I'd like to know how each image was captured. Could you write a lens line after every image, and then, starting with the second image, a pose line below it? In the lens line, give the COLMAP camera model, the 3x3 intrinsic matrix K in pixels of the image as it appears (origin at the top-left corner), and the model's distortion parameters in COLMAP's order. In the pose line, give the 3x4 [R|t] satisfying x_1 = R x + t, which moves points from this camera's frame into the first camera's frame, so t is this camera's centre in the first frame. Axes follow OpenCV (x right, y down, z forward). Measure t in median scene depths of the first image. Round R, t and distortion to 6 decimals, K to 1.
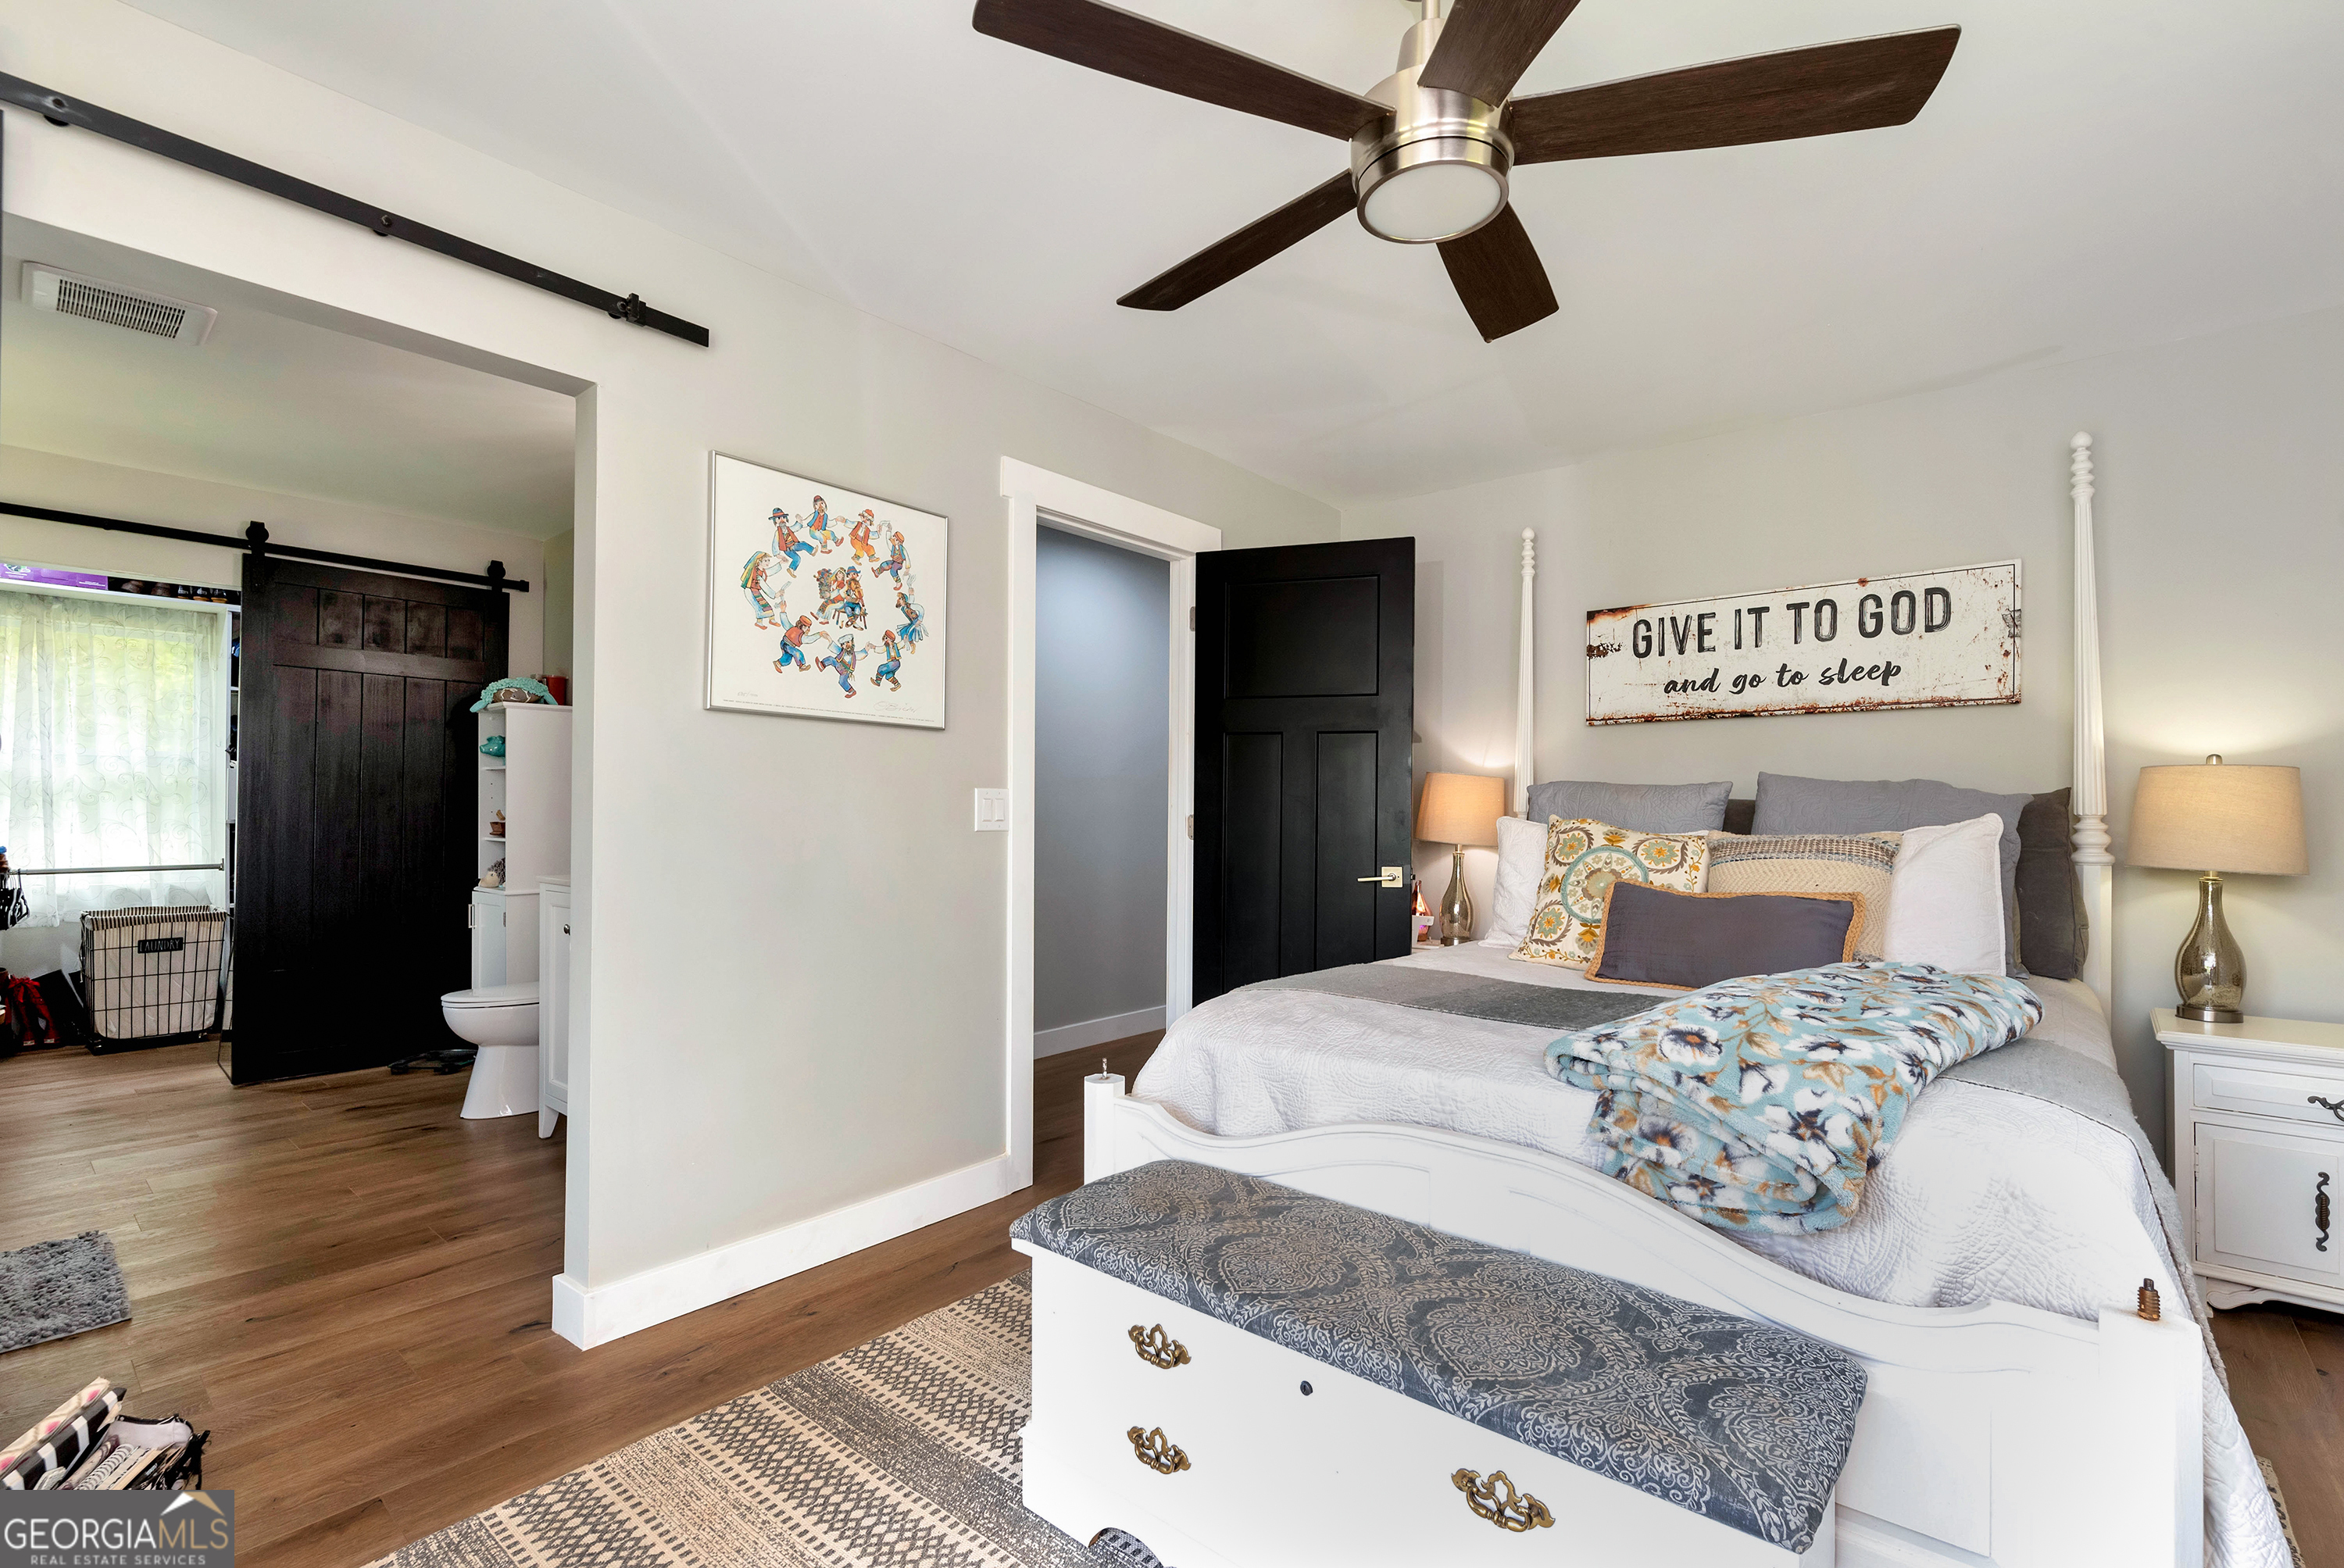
lens RADIAL K [[1057.3, 0, 1207.1], [0, 1057.3, 808.1], [0, 0, 1]] dist [-0.002841, -0.000973]
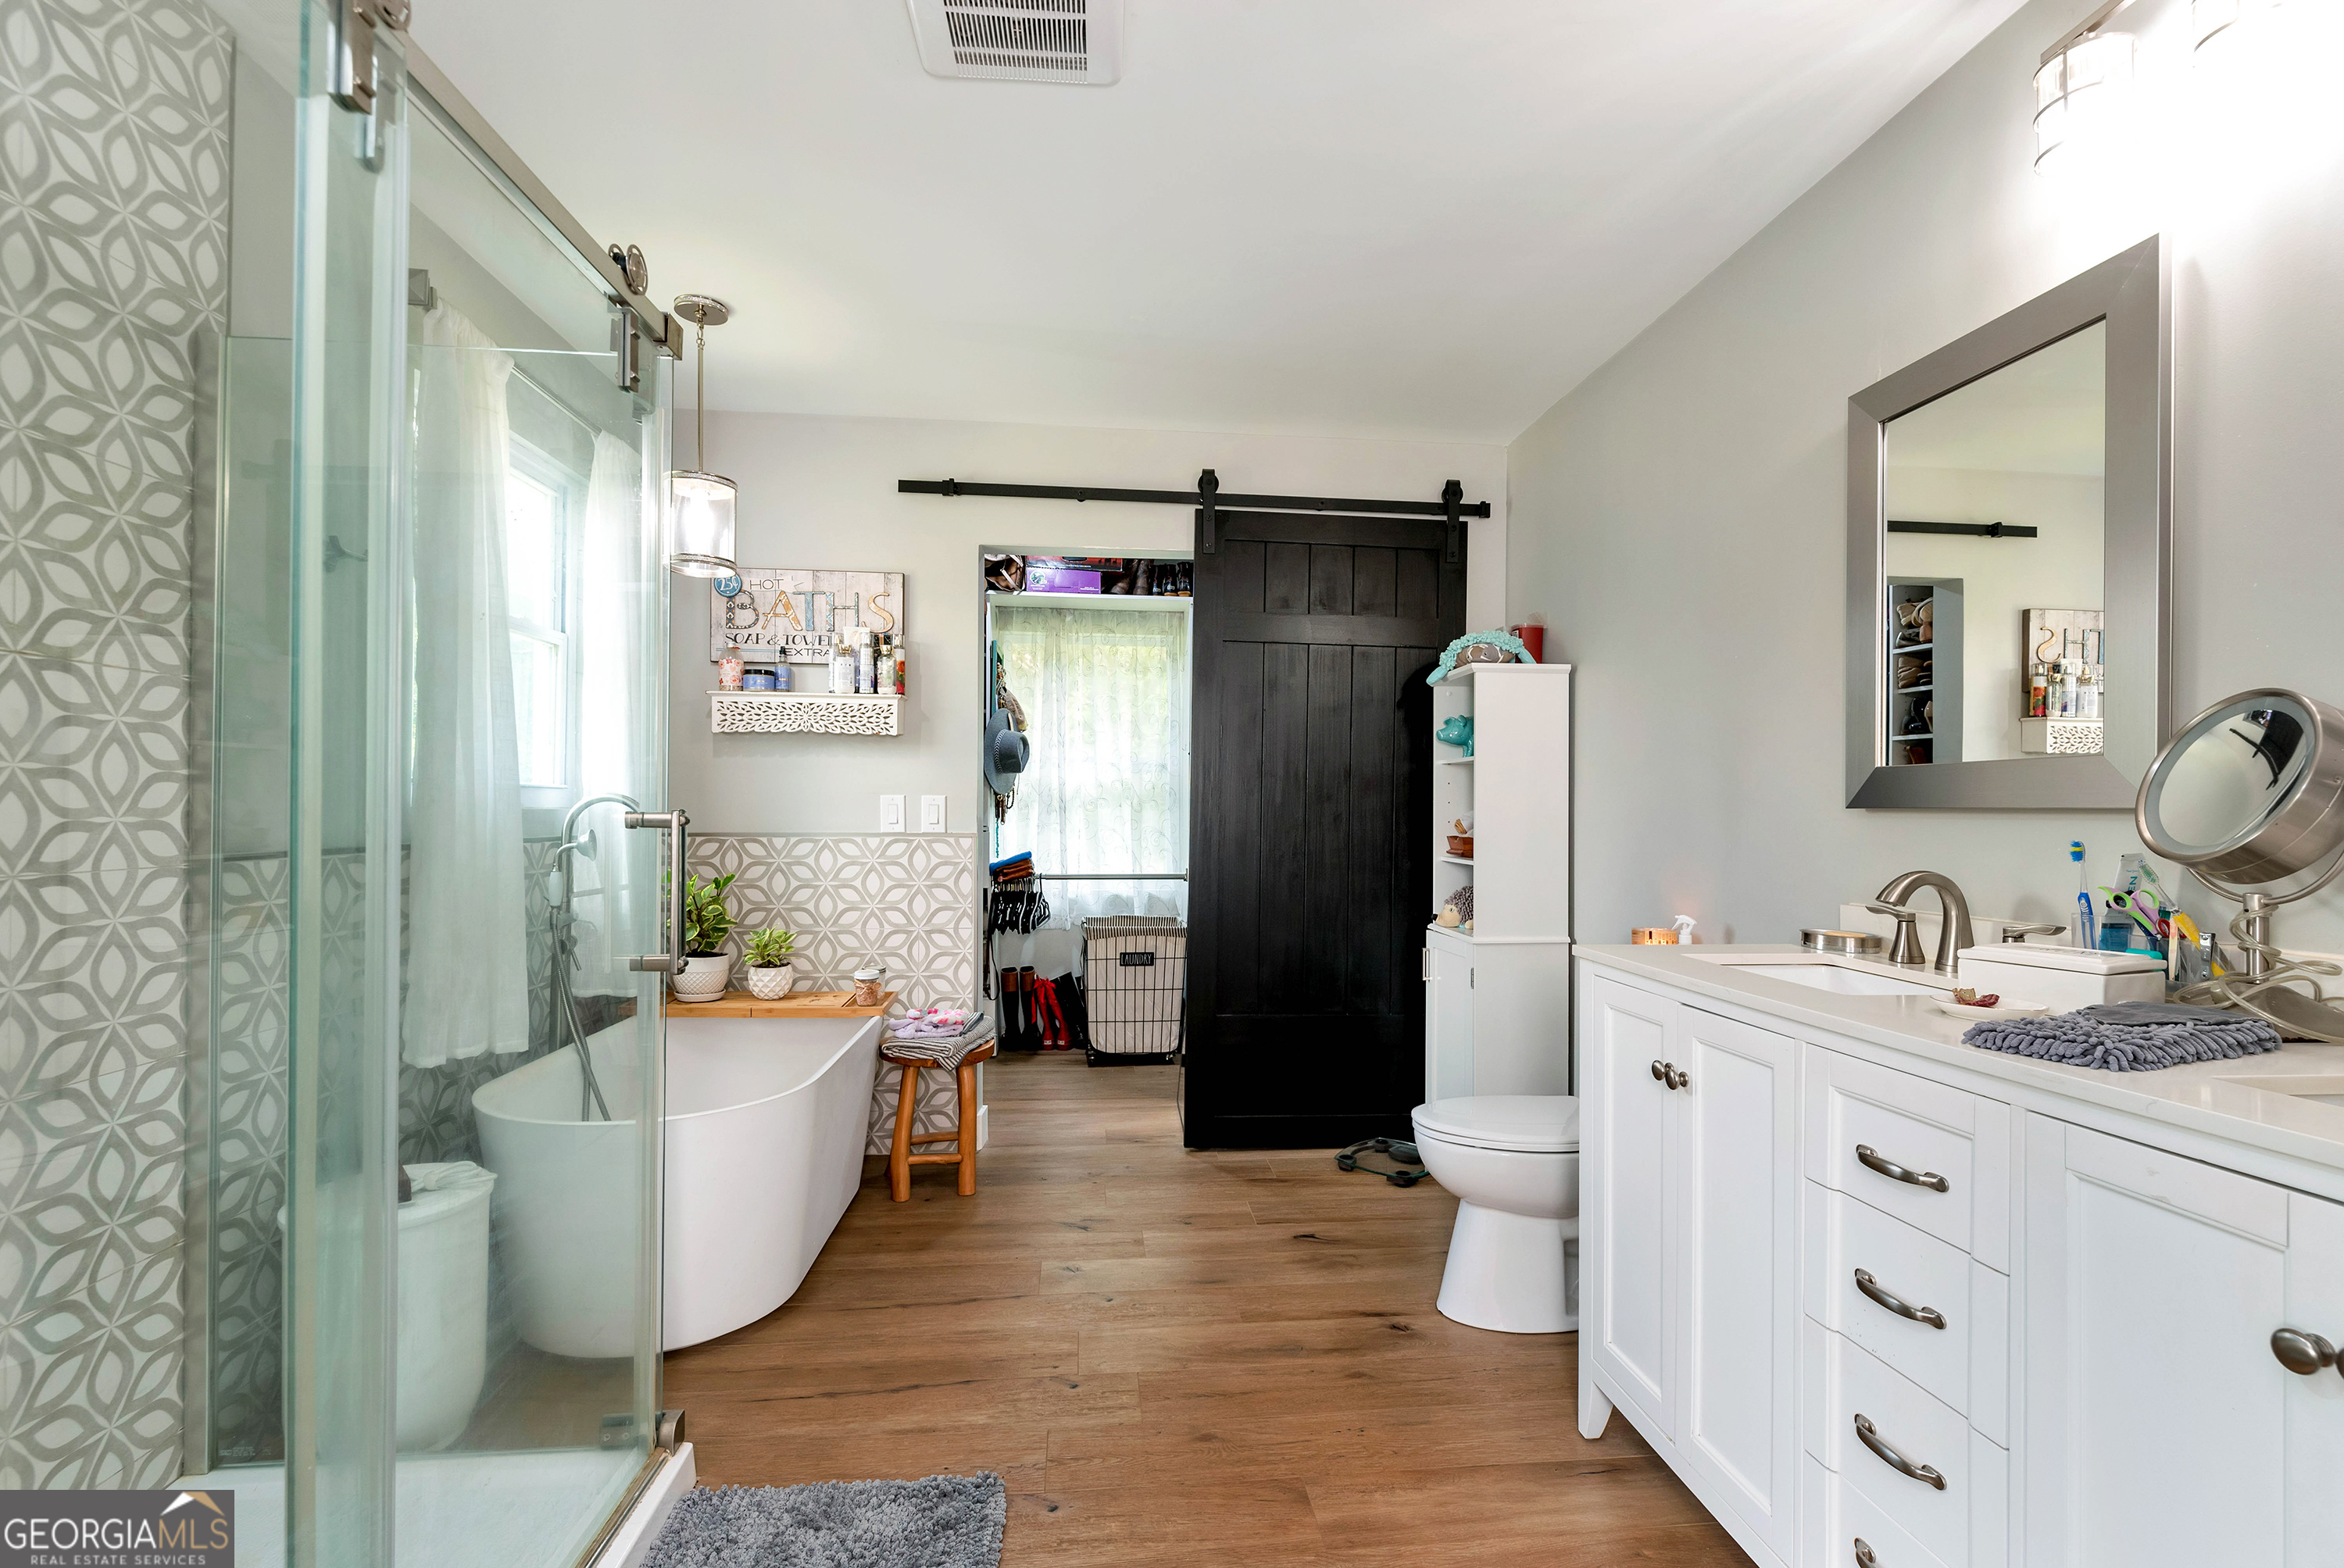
lens RADIAL K [[1057.3, 0, 1173.0], [0, 1057.3, 800.8], [0, 0, 1]] dist [-0.002841, -0.000973]
pose [[0.705137, -0.005602, -0.709049, -0.295599], [-0.002802, 0.999939, -0.010686, -0.002674], [0.709066, 0.009522, 0.705078, 0.352056]]
